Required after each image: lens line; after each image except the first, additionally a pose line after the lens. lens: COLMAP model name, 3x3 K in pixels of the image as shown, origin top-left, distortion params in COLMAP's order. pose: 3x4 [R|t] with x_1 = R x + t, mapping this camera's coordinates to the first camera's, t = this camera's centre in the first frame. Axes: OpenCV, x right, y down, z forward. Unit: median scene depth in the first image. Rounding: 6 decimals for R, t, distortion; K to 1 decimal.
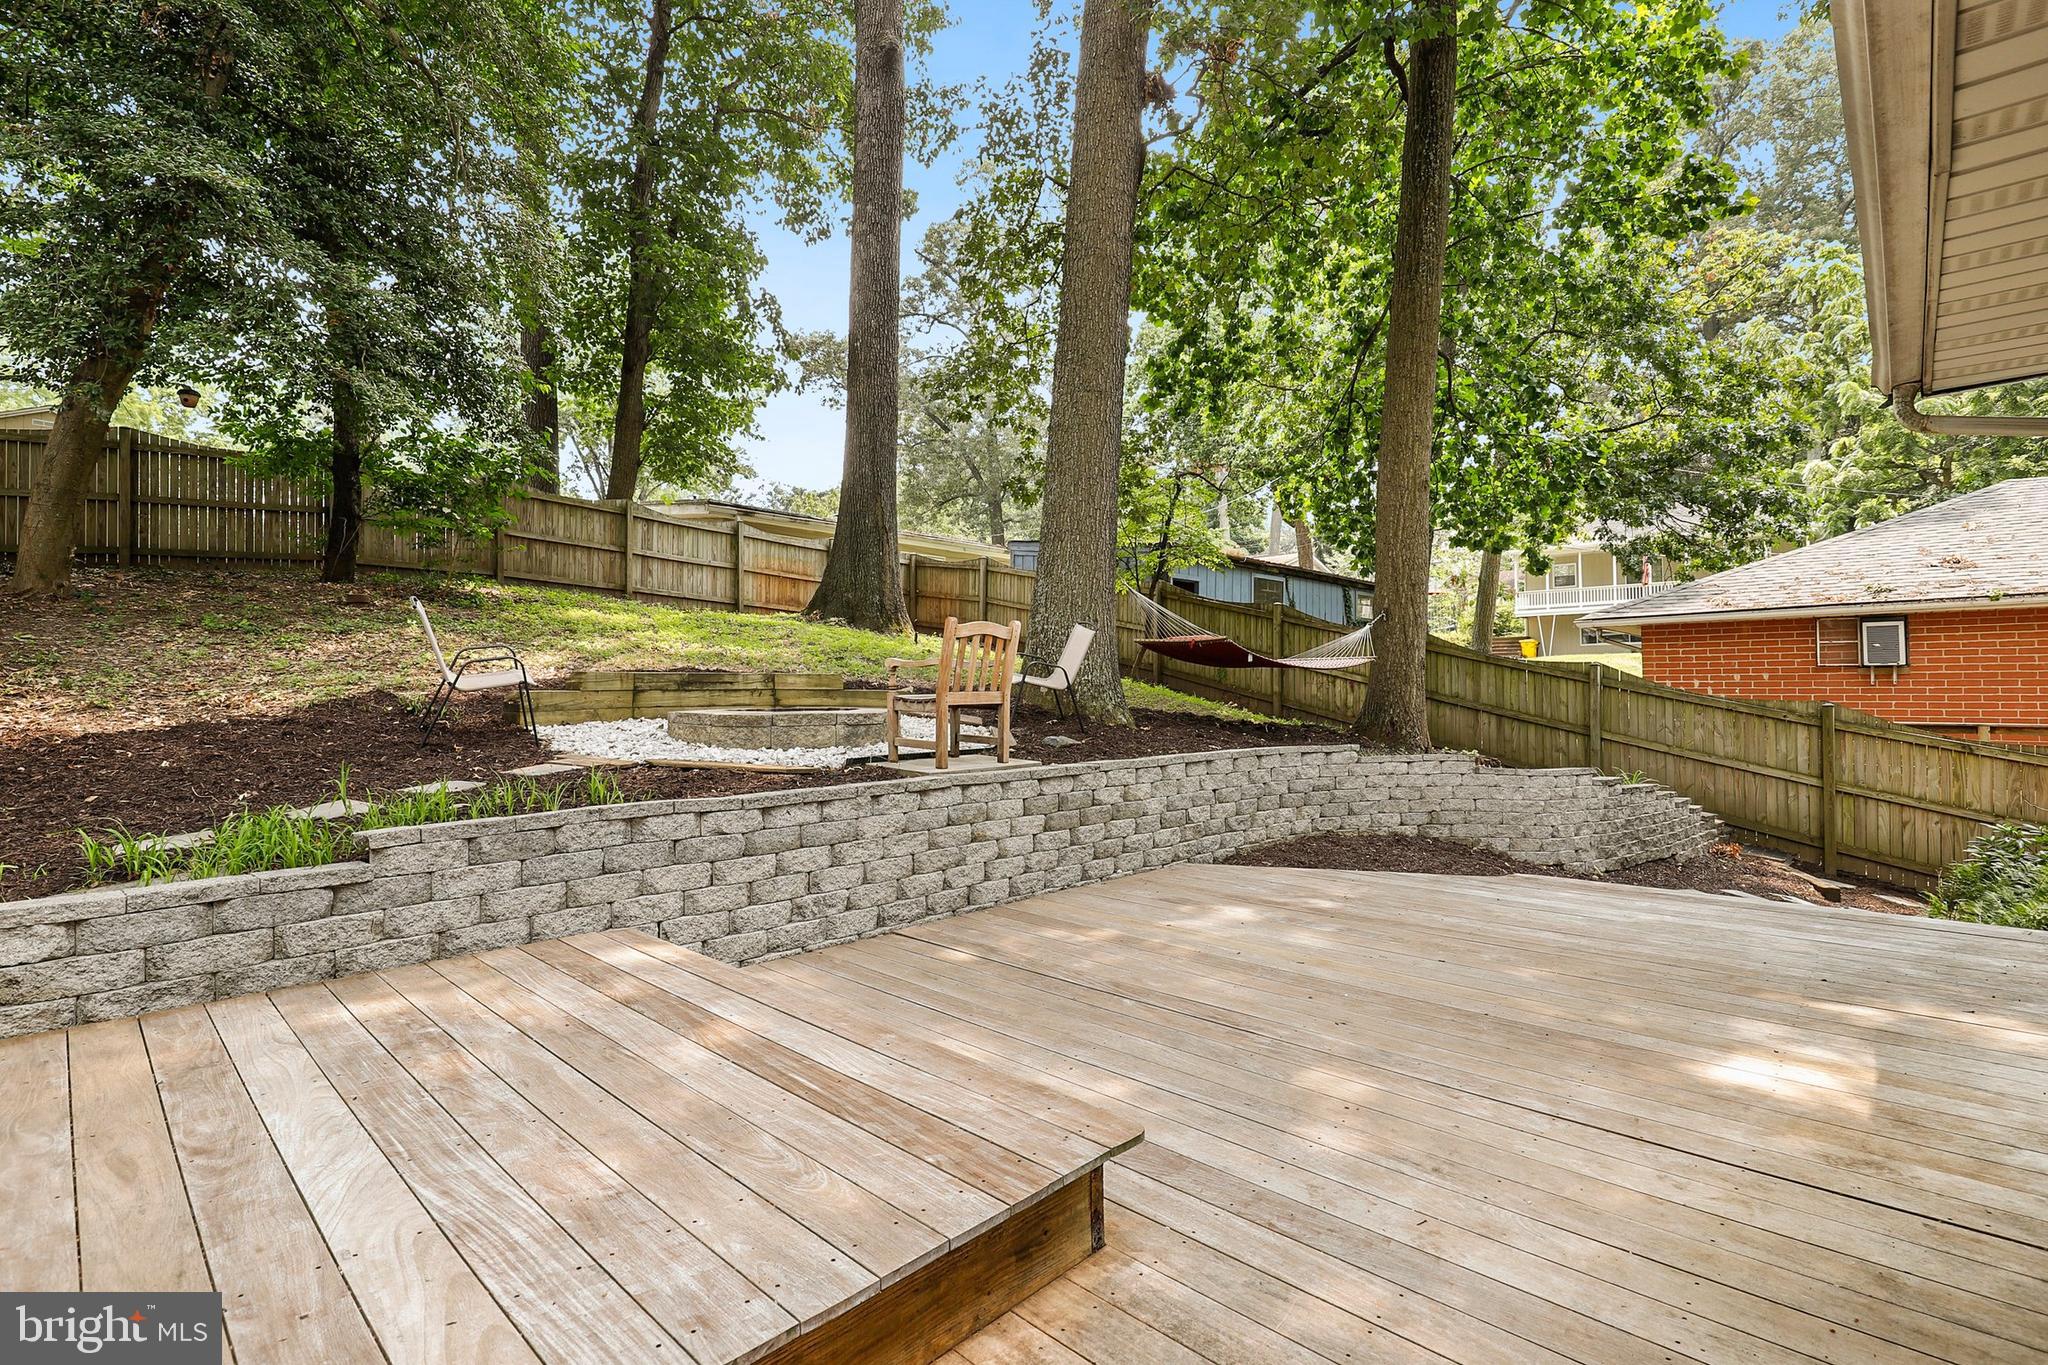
lens RADIAL K [[932.6, 0, 1019.1], [0, 932.6, 716.9], [0, 0, 1]] dist [-0.002709, -0.000904]
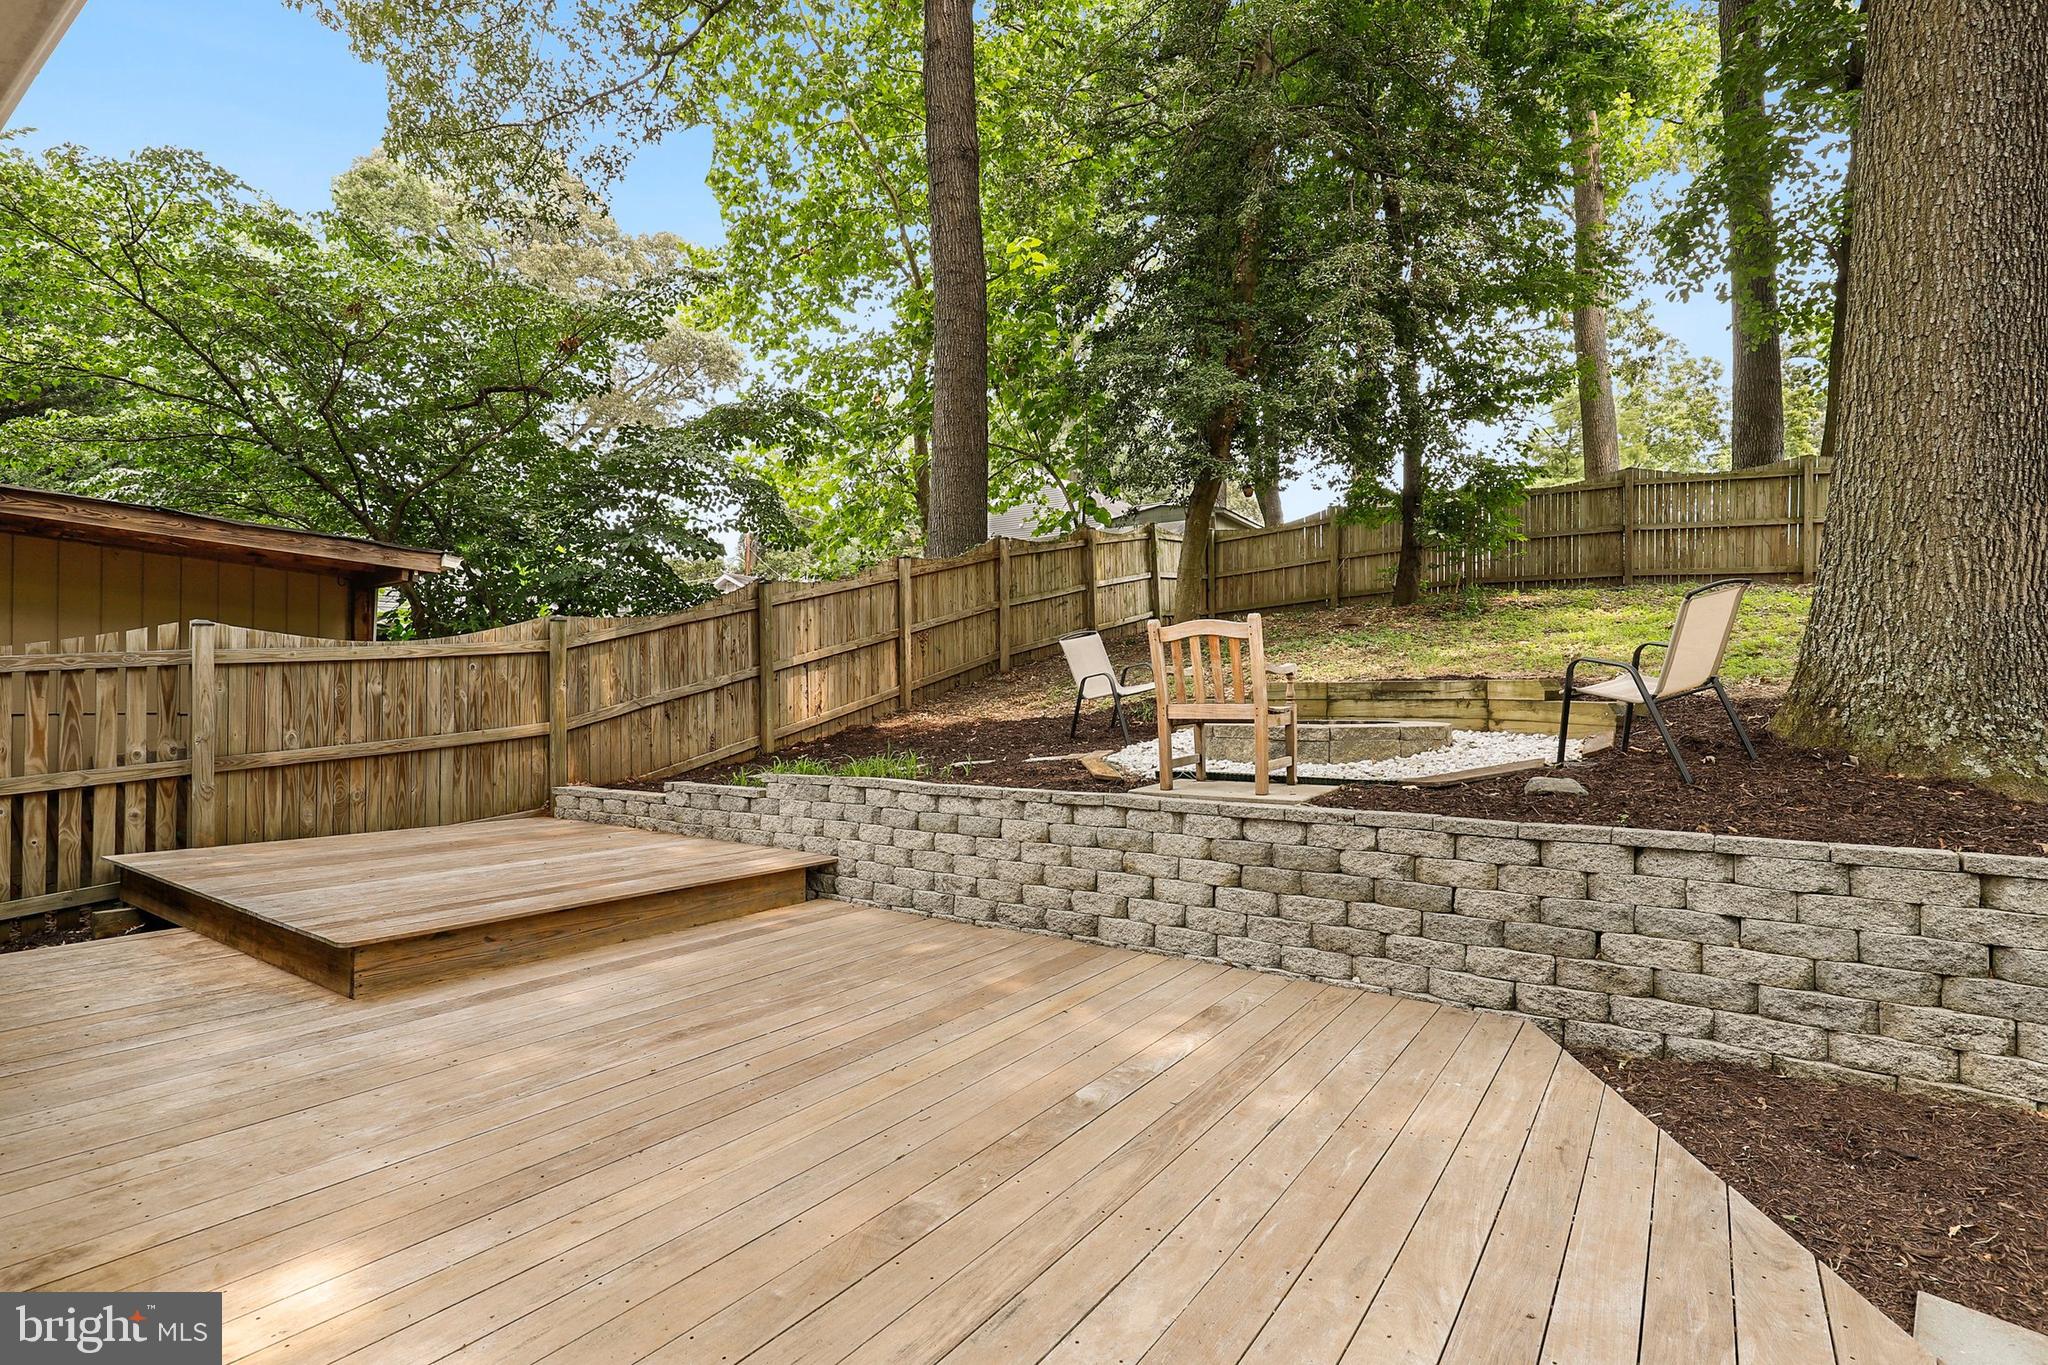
lens RADIAL K [[928.6, 0, 1023.7], [0, 928.6, 703.0], [0, 0, 1]] dist [-0.001430, -0.000022]
pose [[0.183496, 0.010516, -0.982964, 0.344891], [-0.030222, 0.999530, 0.005052, -0.012913], [0.982556, 0.028780, 0.183728, 0.312039]]
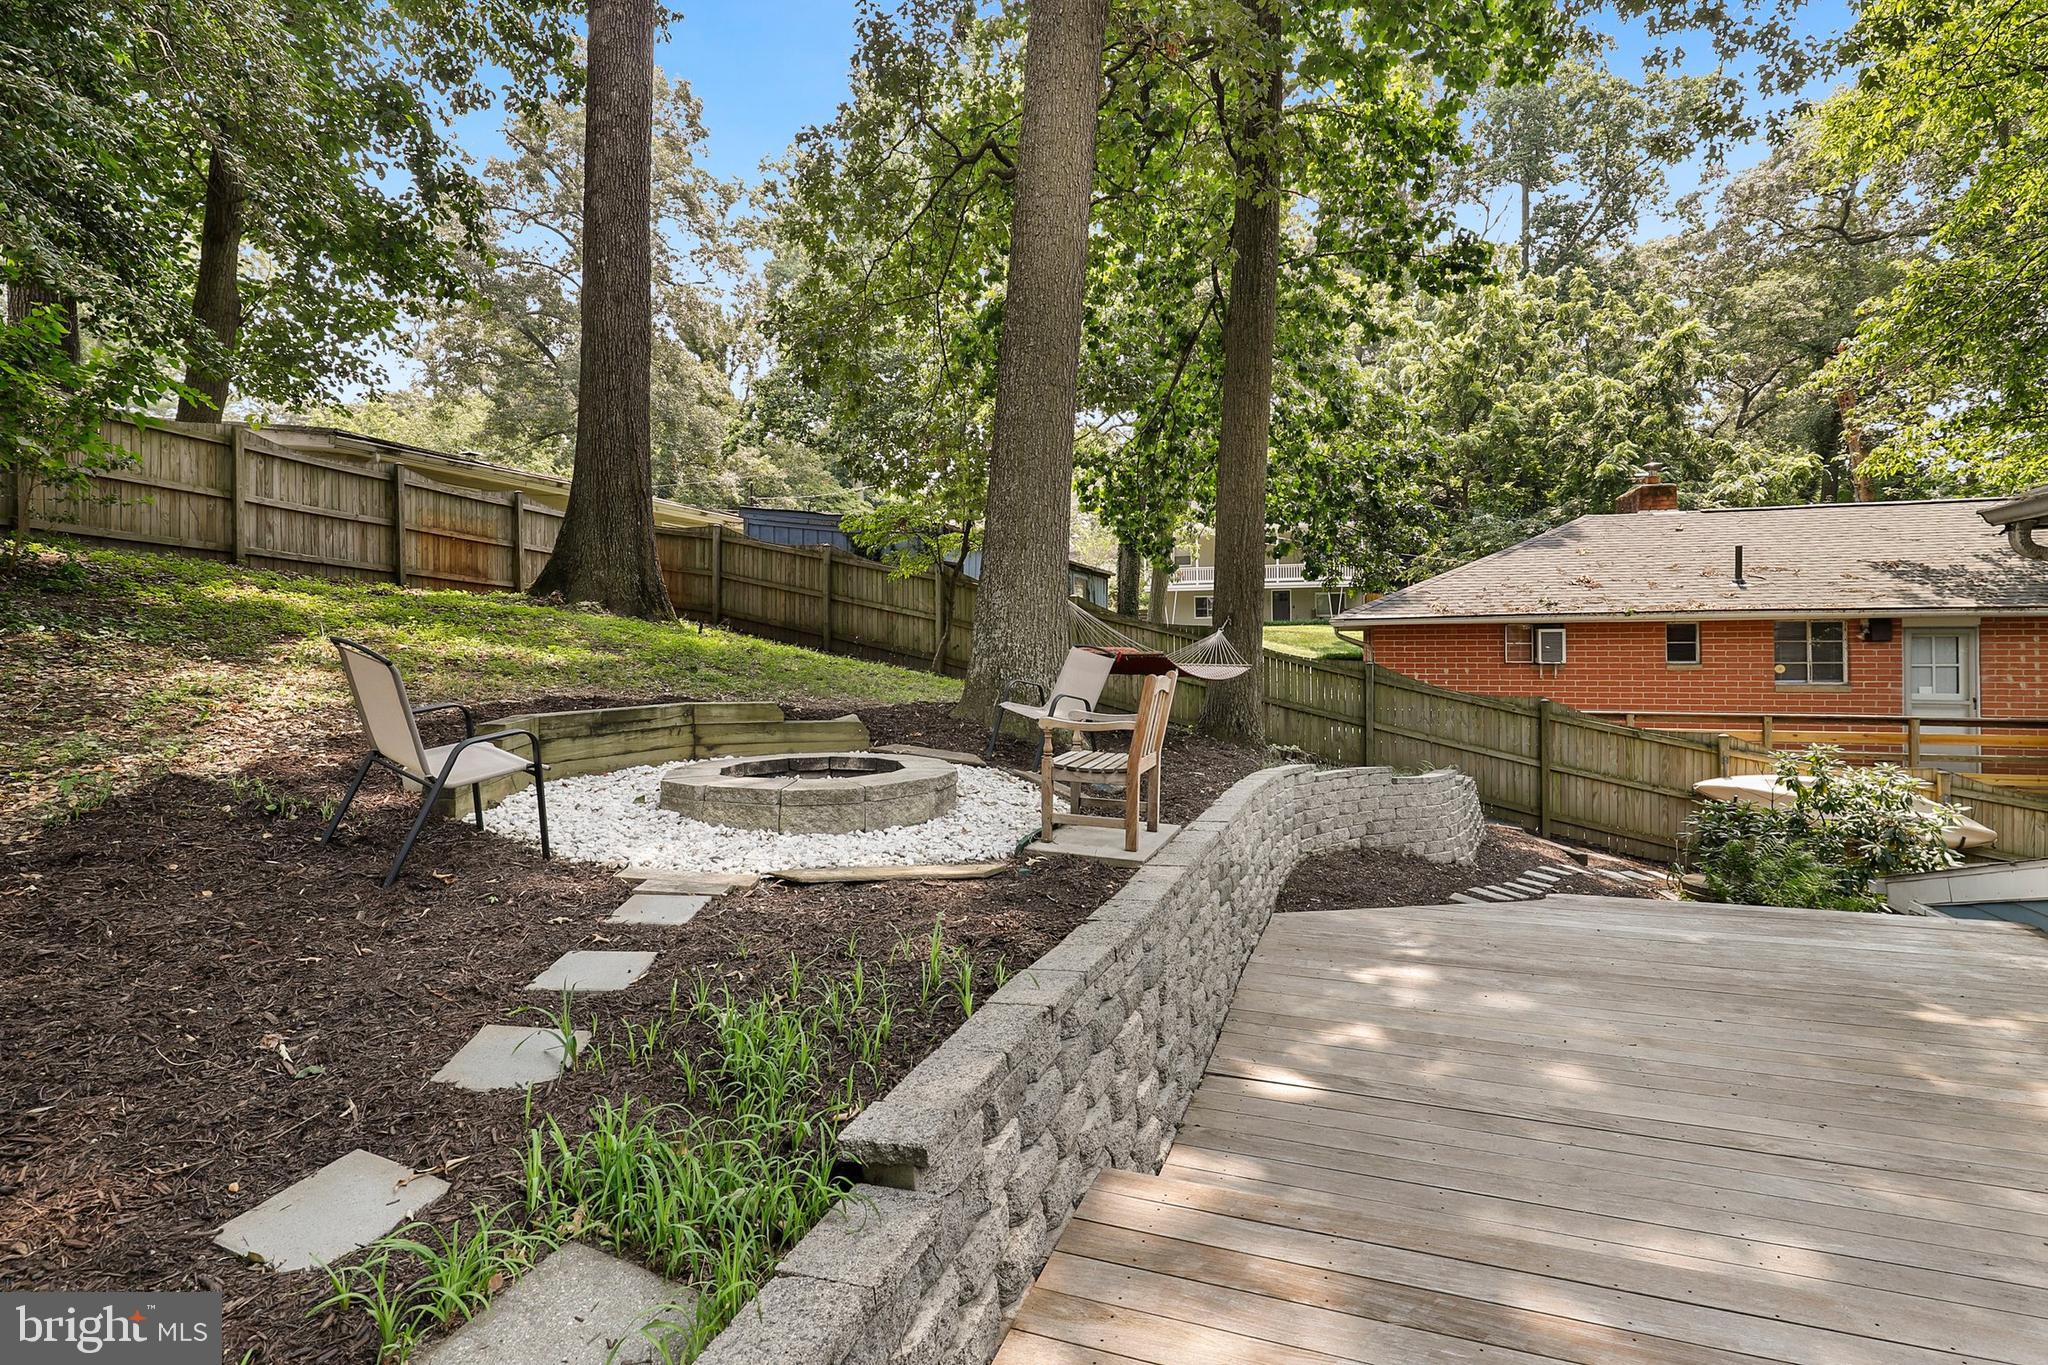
lens RADIAL K [[952.6, 0, 1021.5], [0, 952.6, 704.7], [0, 0, 1]] dist [-0.000461, 0.000041]
pose [[0.913159, -0.024524, 0.406866, -0.240408], [0.012367, 0.999396, 0.032483, -0.049252], [-0.407416, -0.024631, 0.912910, 0.112923]]
